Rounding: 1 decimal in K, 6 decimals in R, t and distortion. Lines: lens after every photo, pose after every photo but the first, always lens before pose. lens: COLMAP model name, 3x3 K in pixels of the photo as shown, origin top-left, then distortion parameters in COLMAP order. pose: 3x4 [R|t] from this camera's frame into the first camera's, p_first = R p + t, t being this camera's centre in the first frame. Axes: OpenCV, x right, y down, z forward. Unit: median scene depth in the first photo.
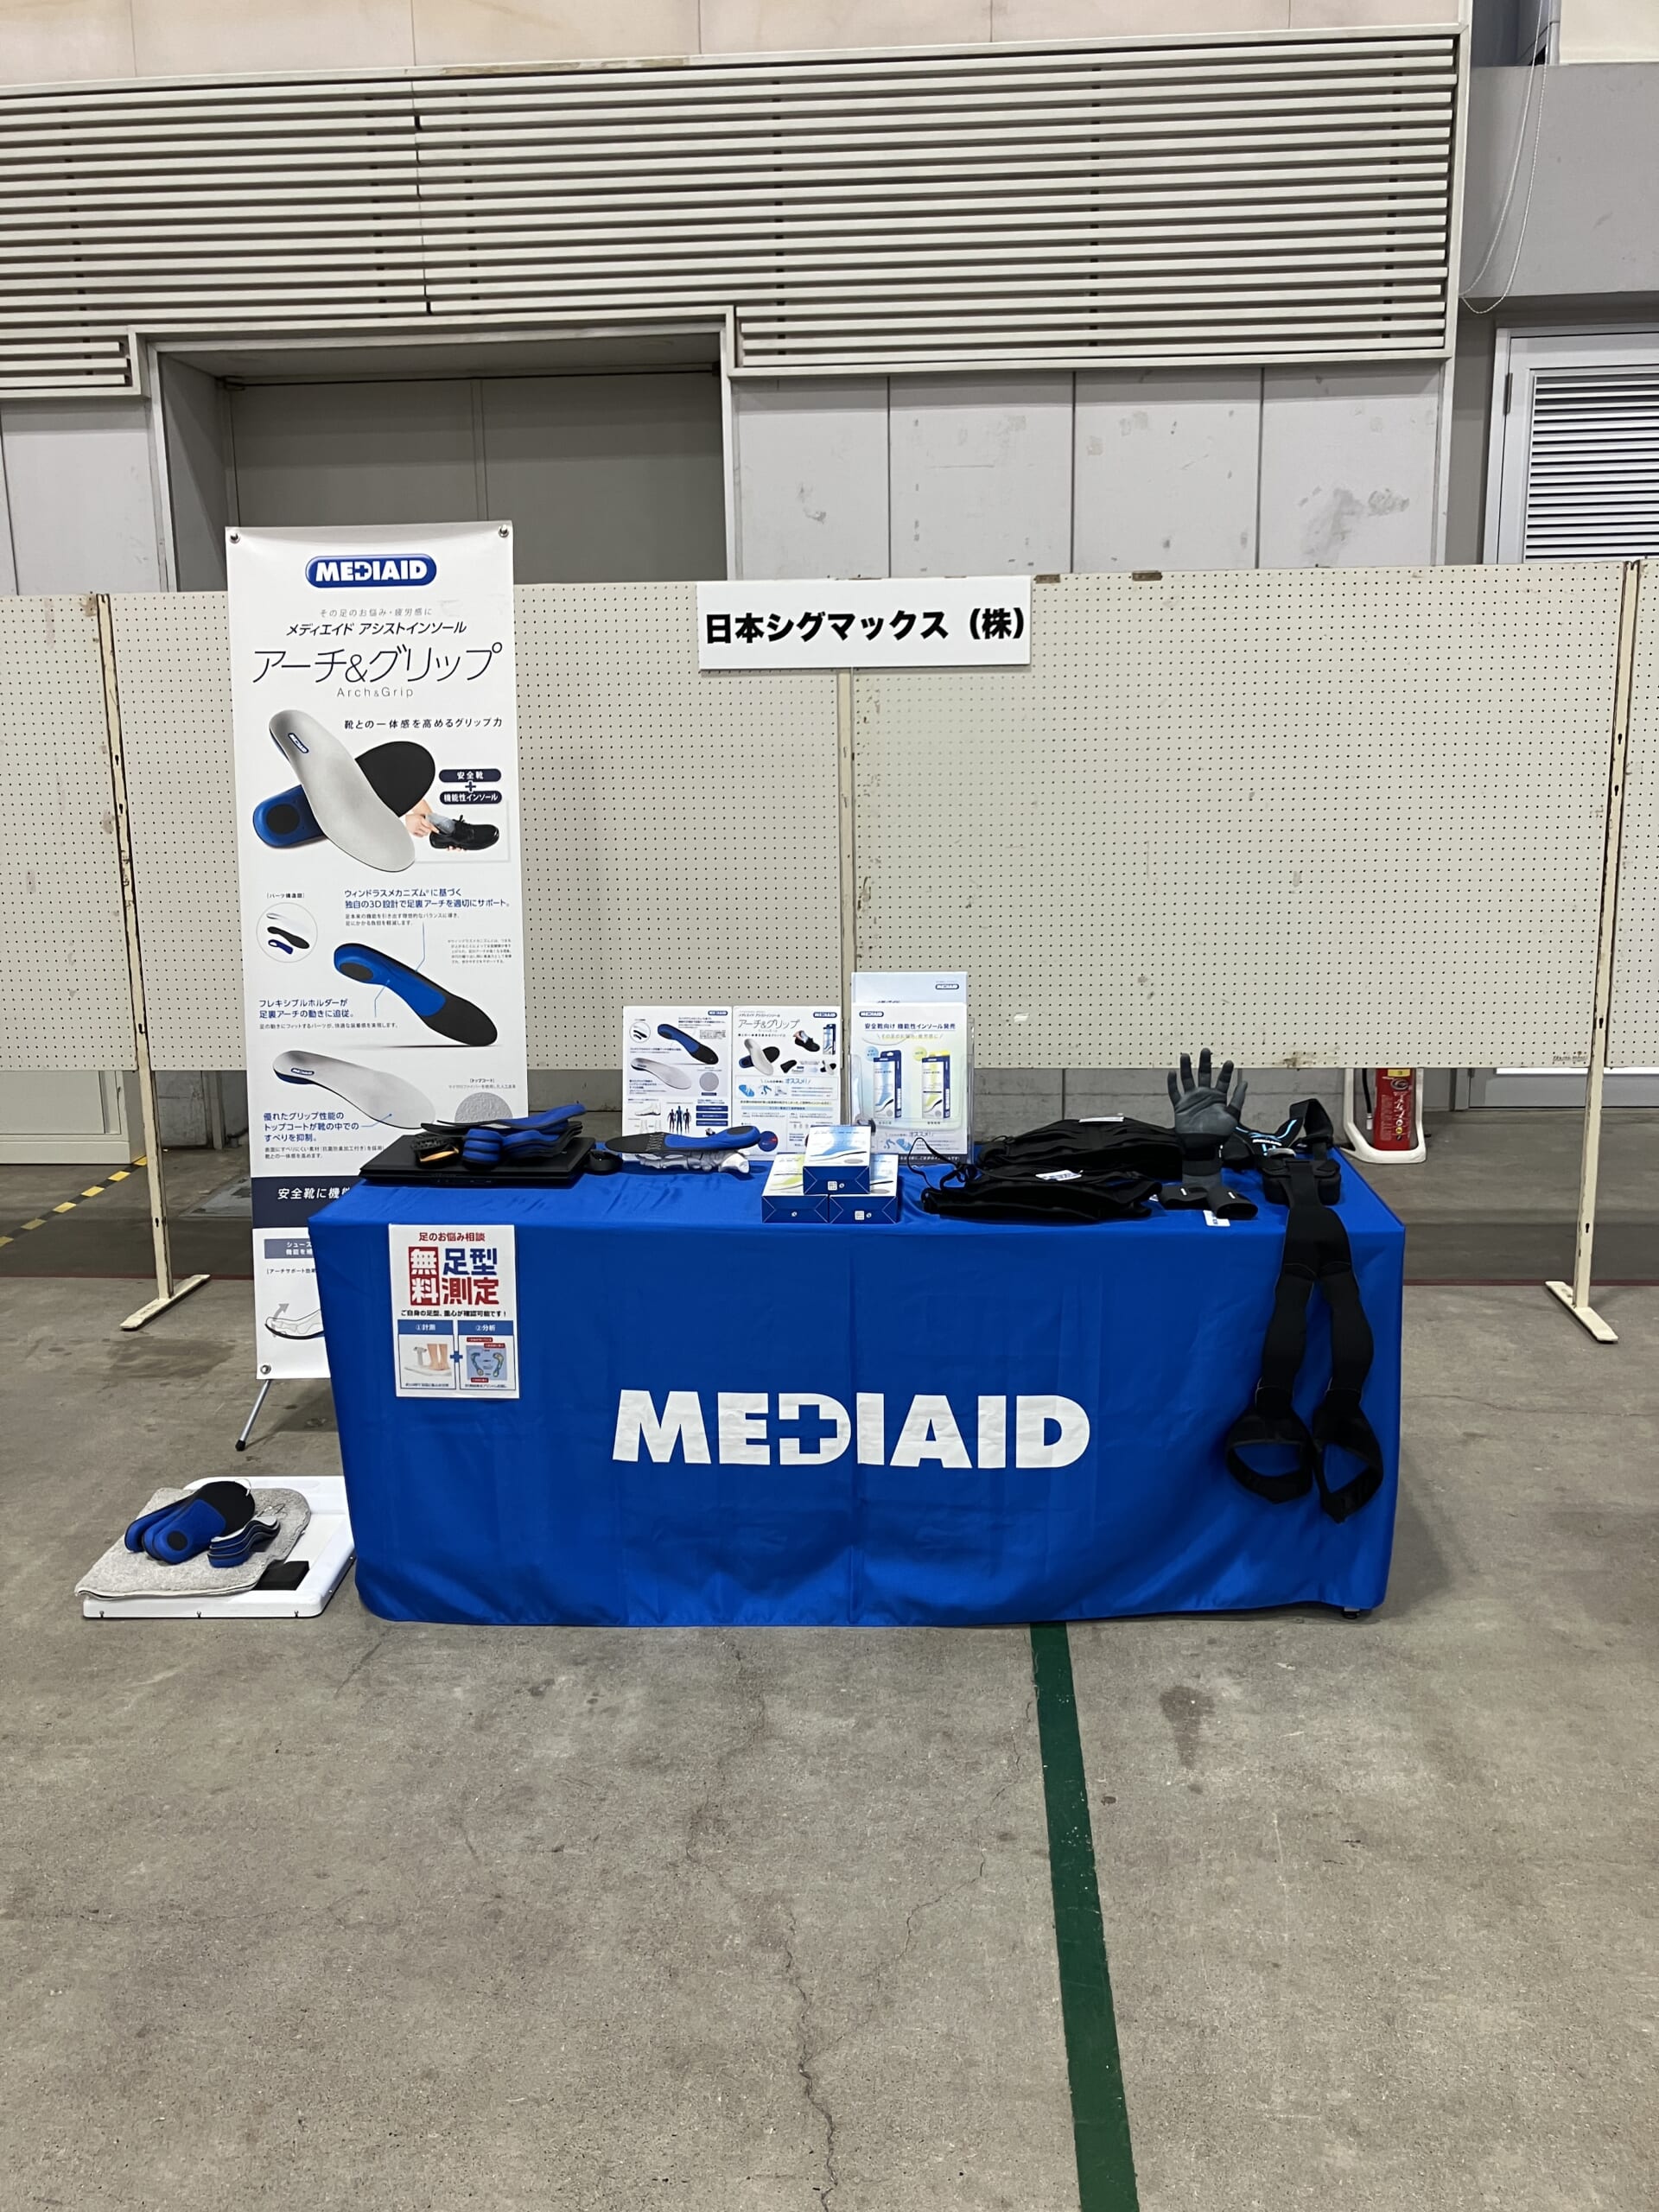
lens RADIAL K [[1819.1, 0, 832.1], [0, 1819.1, 1105.3], [0, 0, 1]] dist [-0.002940, 0.024185]
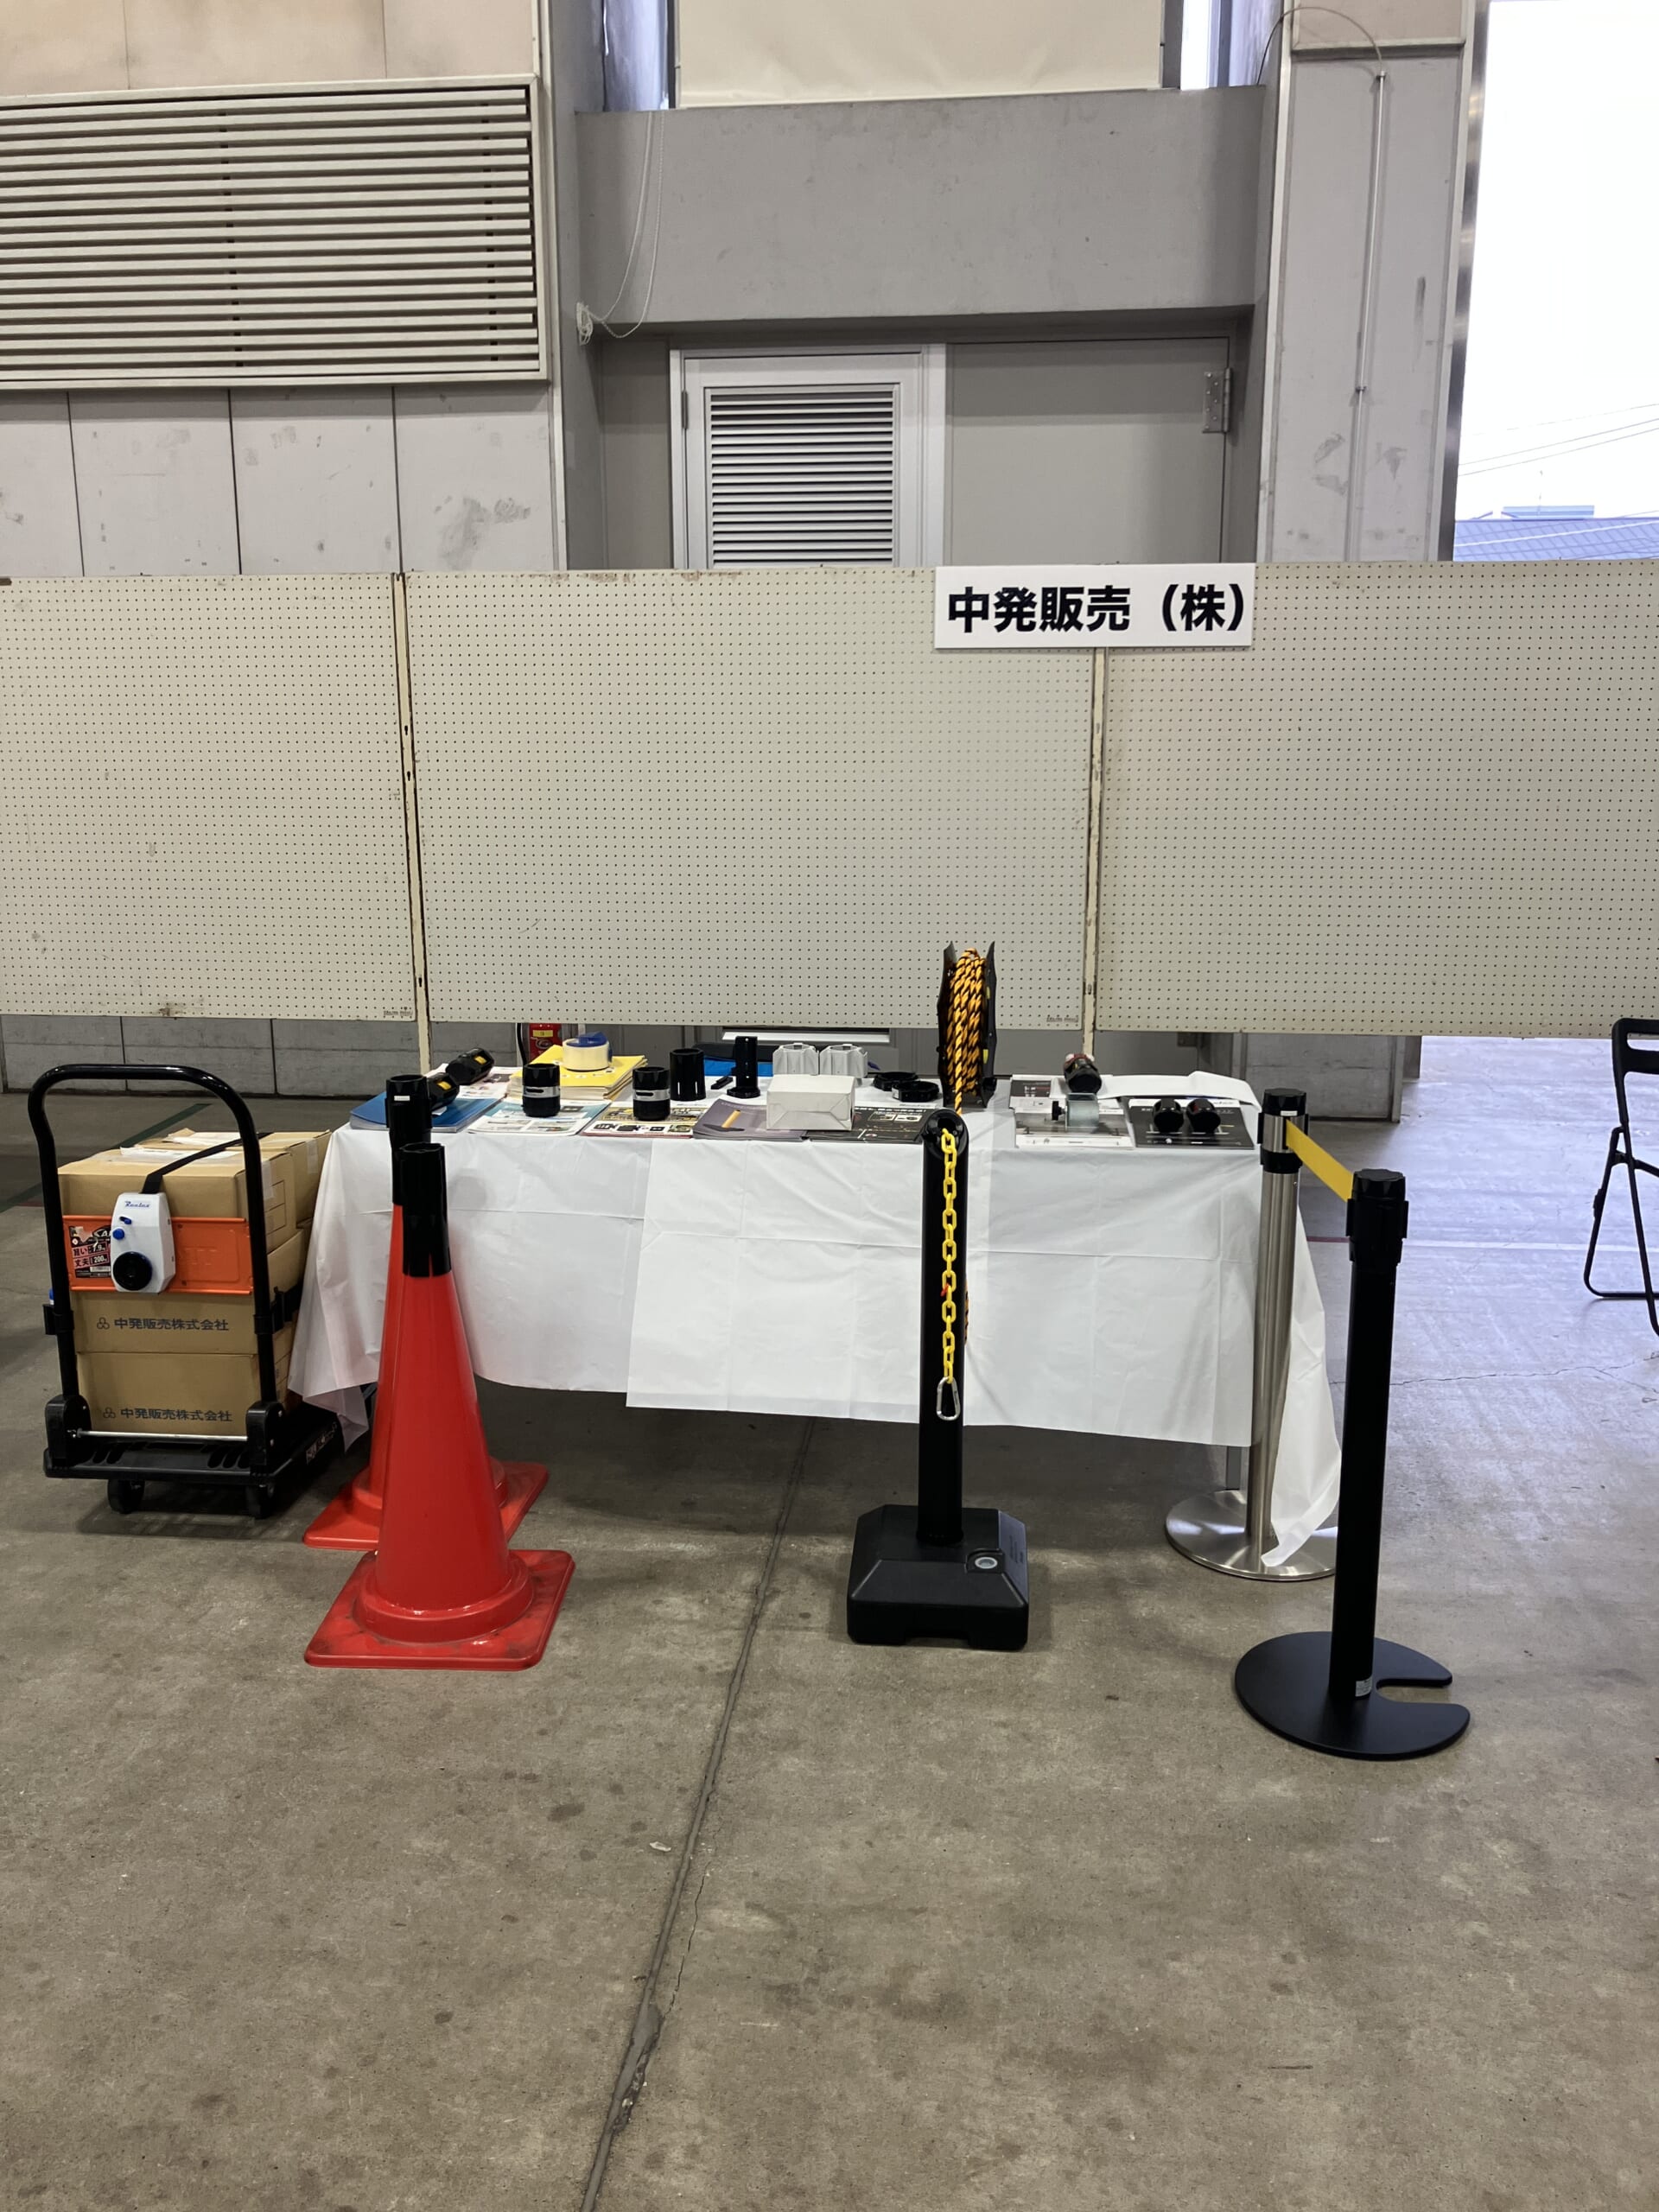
lens RADIAL K [[1819.1, 0, 825.0], [0, 1819.1, 1107.7], [0, 0, 1]] dist [-0.002940, 0.024185]
pose [[0.998438, 0.023448, -0.050715, 0.722215], [-0.022844, 0.999662, 0.012446, 0.012691], [0.050989, -0.011268, 0.998636, -0.113475]]
